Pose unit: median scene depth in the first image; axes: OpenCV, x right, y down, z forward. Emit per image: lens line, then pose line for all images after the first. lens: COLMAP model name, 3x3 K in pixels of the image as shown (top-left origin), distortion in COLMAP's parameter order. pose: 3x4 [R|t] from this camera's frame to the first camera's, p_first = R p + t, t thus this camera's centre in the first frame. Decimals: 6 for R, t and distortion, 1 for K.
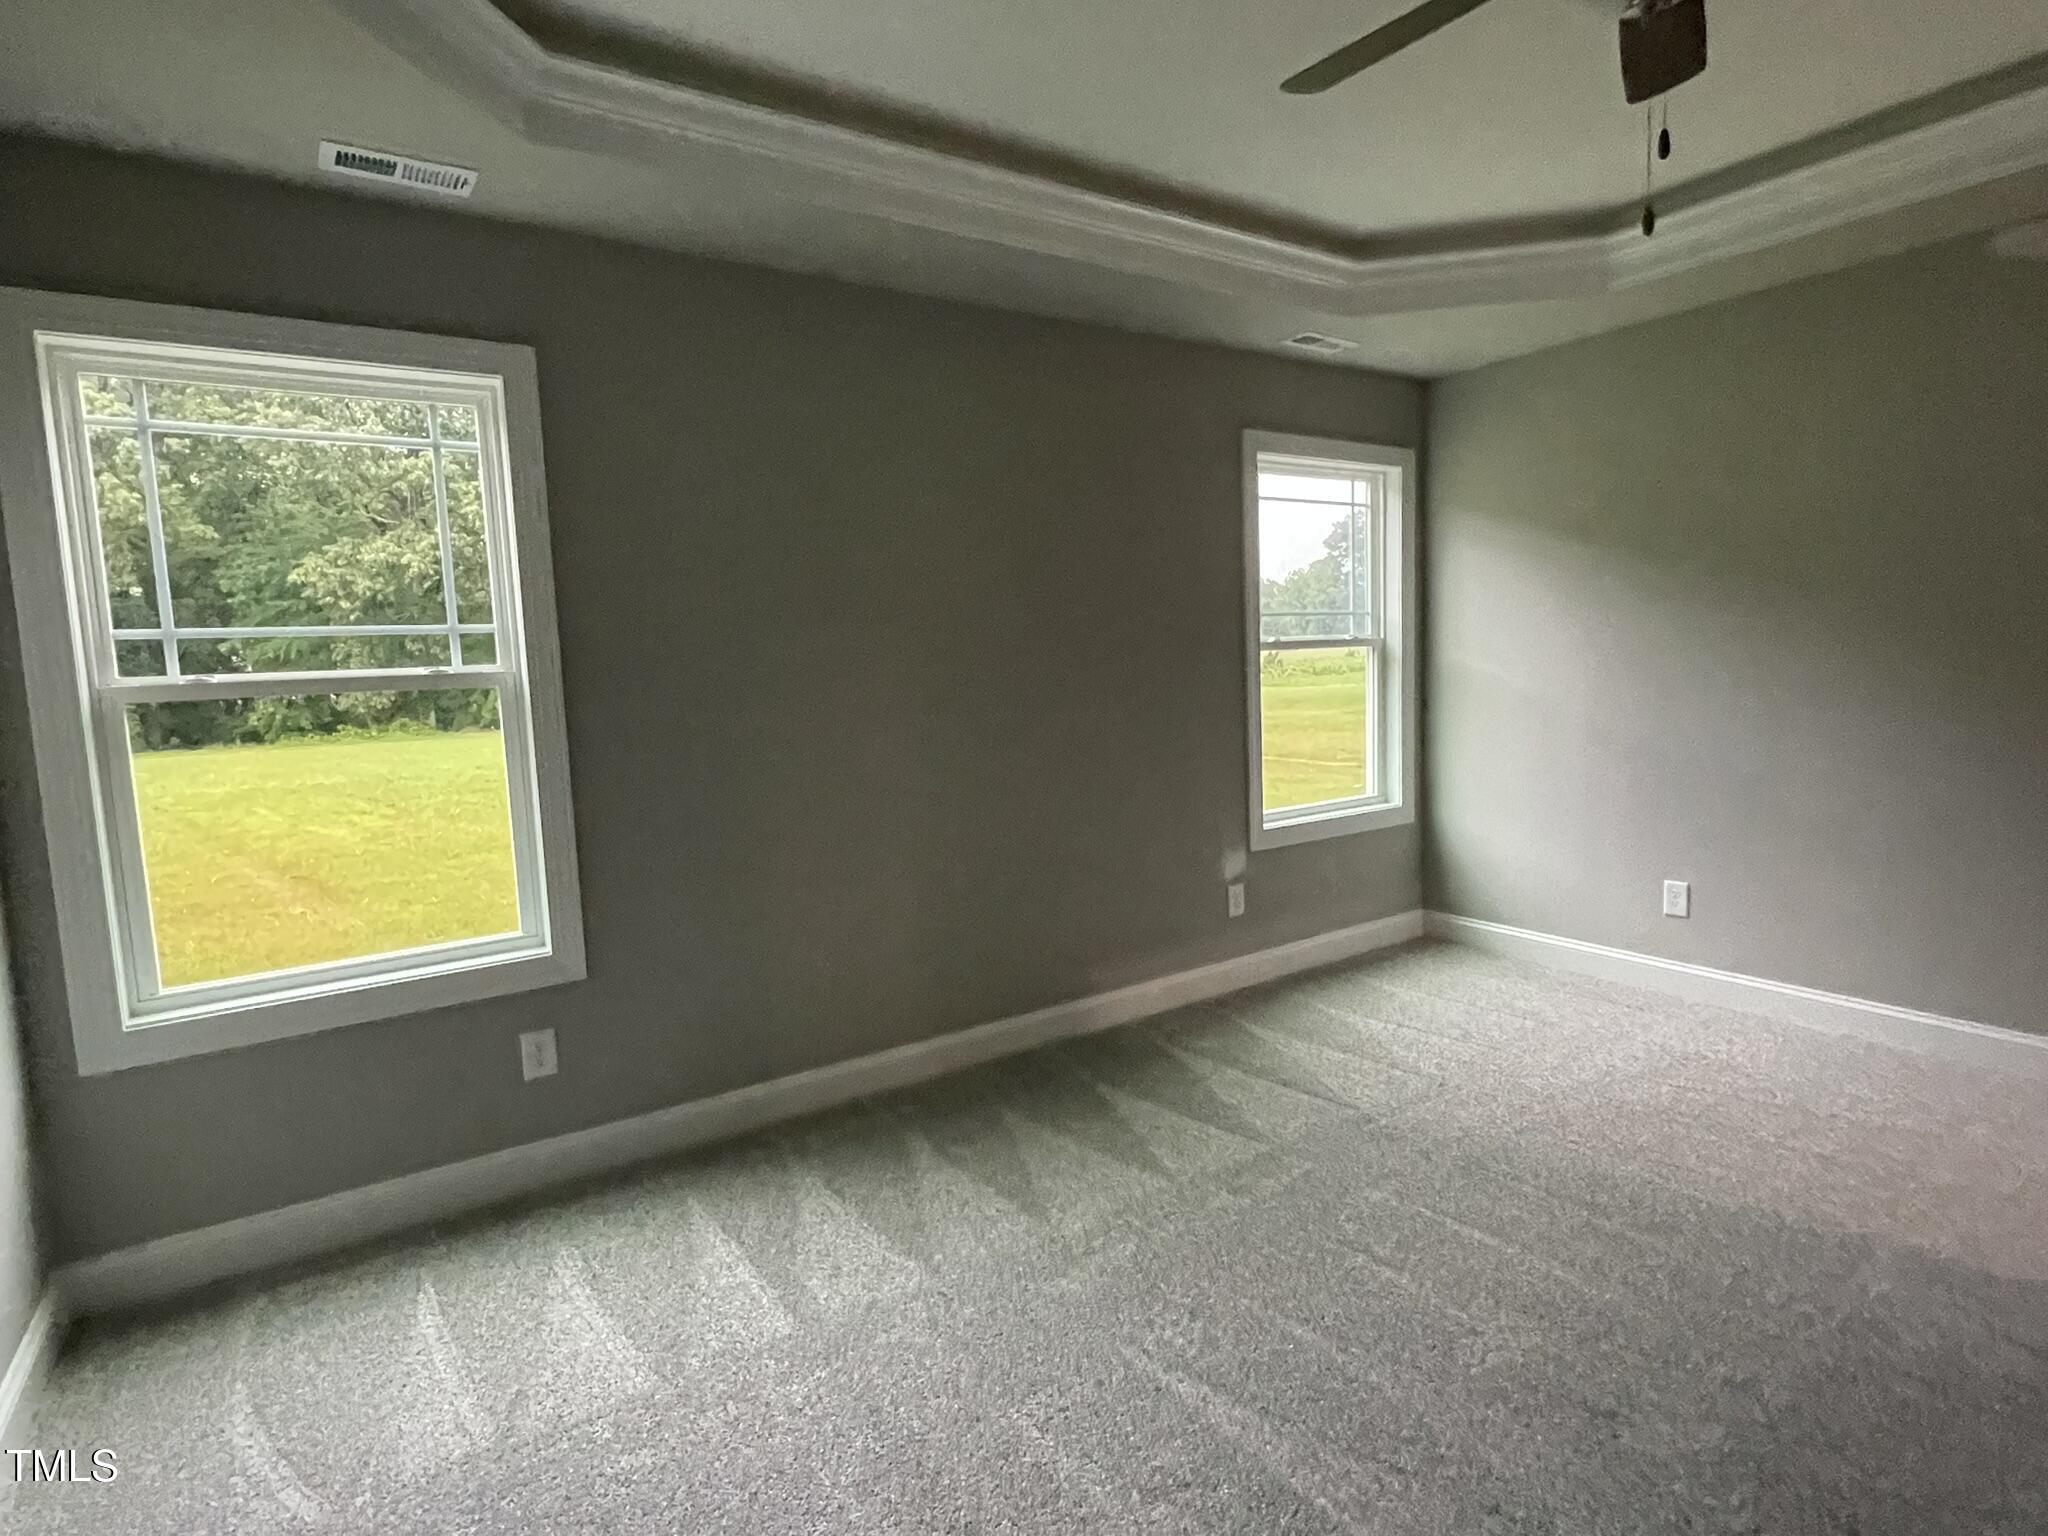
lens RADIAL K [[1092.0, 0, 1022.6], [0, 1092.0, 769.7], [0, 0, 1]] dist [-0.002667, -0.000161]
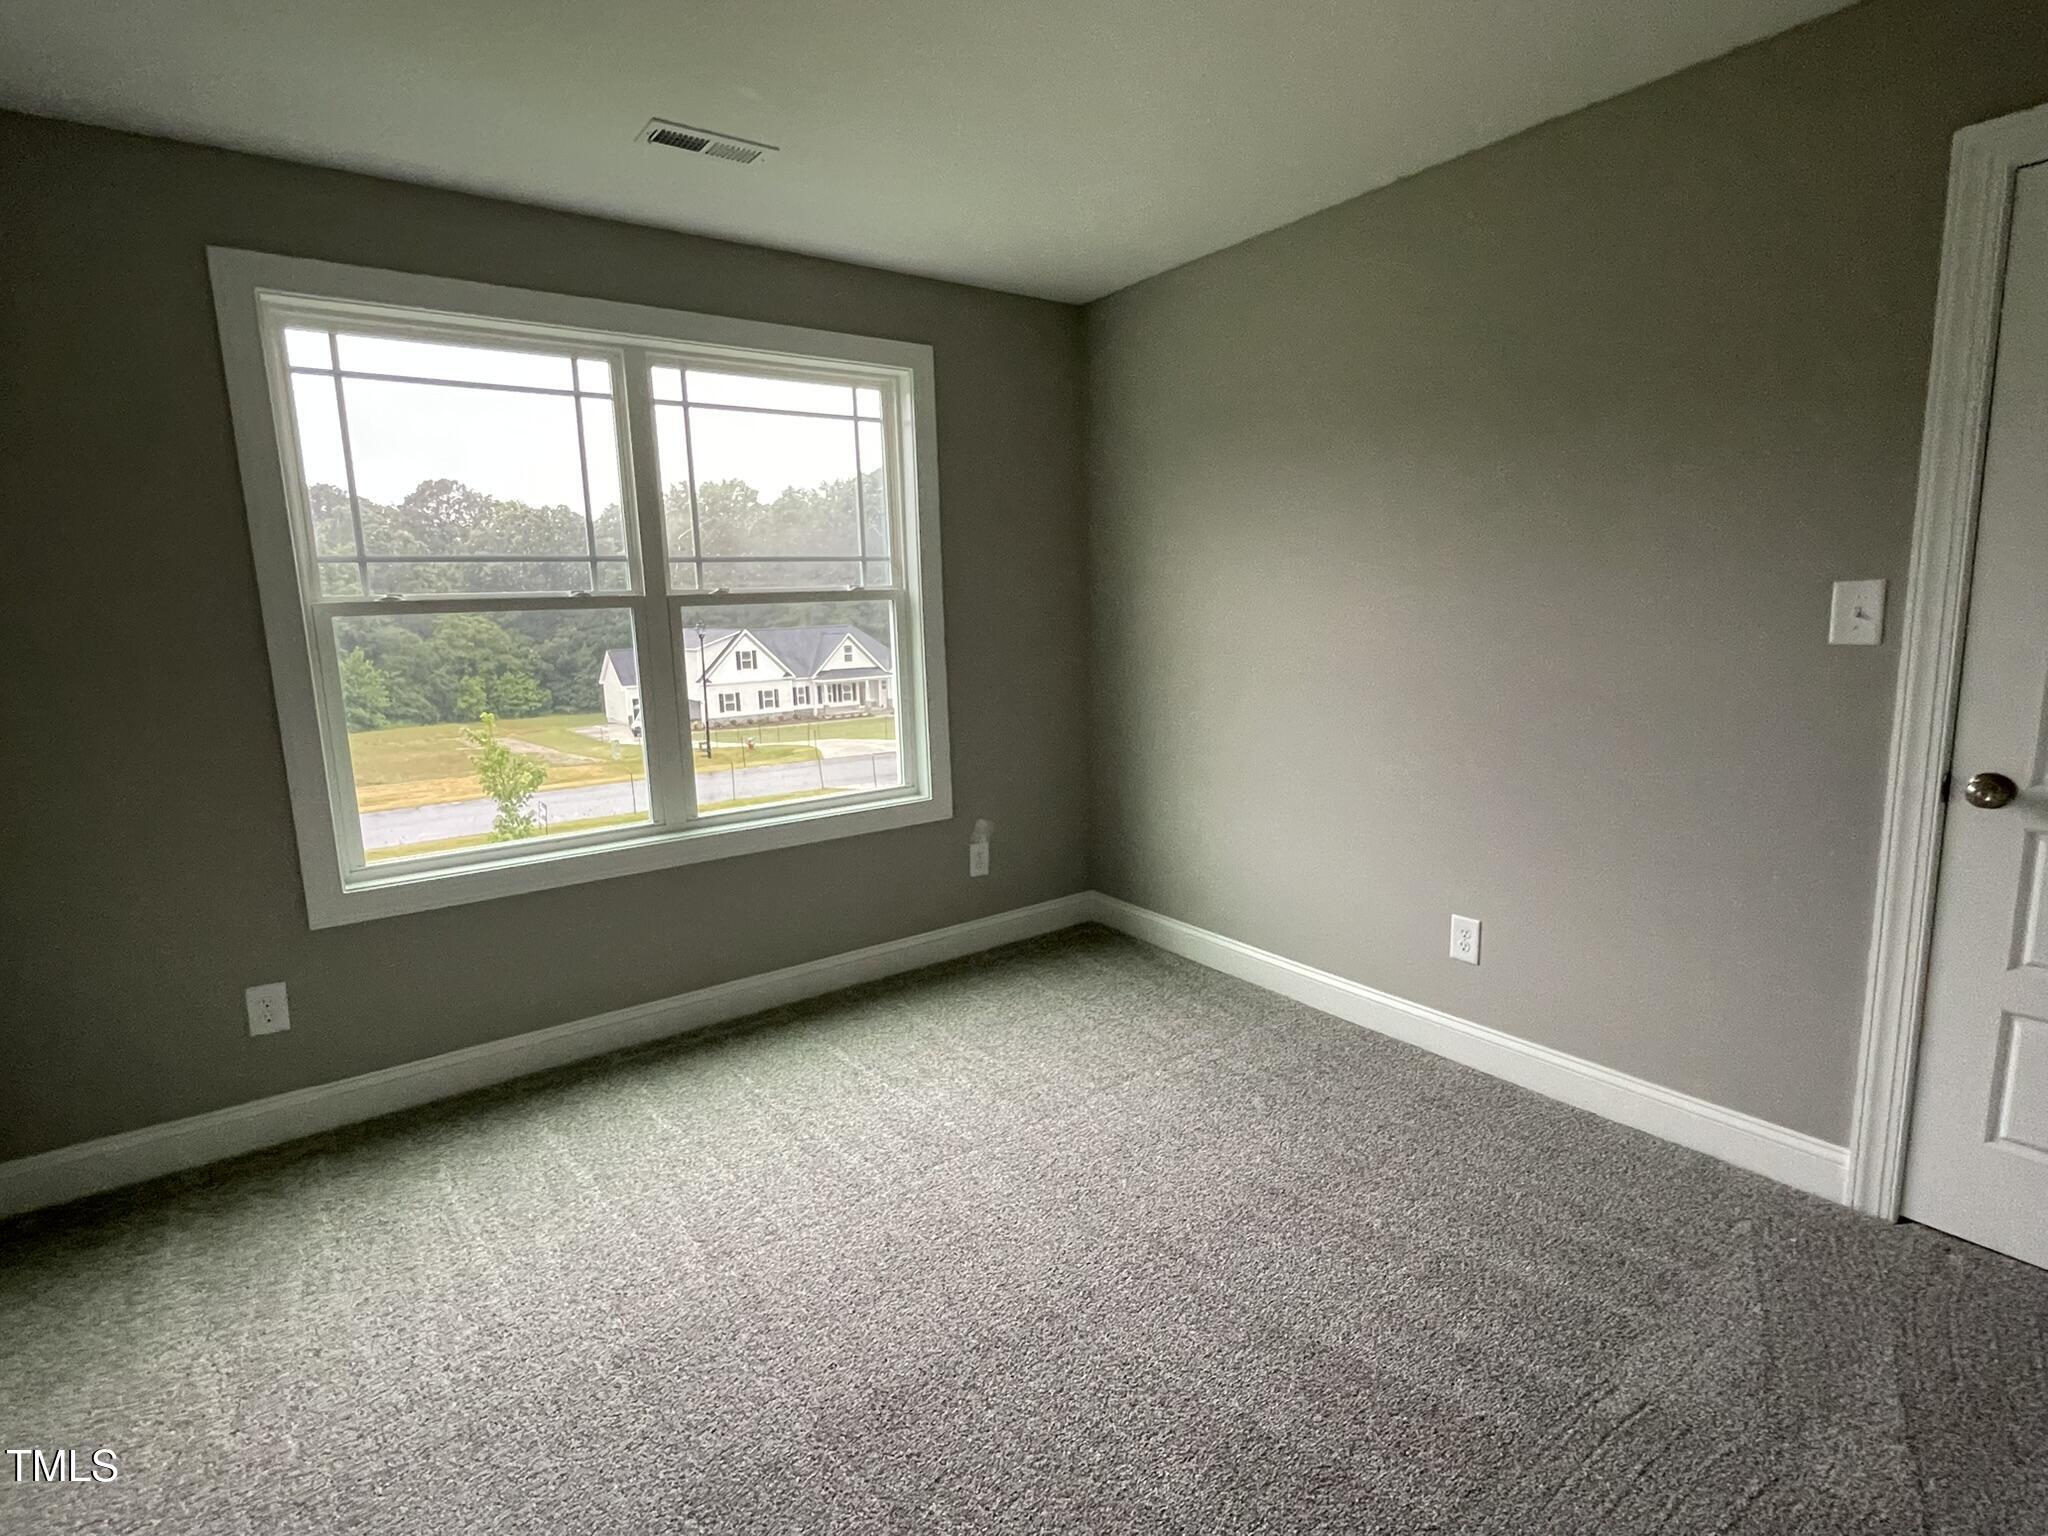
lens RADIAL K [[989.8, 0, 1019.3], [0, 989.8, 746.3], [0, 0, 1]] dist [-0.001776, -0.000321]
pose [[0.999695, 0.012226, 0.021458, 0.405133], [-0.013312, 0.998599, 0.051217, -0.045409], [-0.020802, -0.051487, 0.998457, 0.274741]]
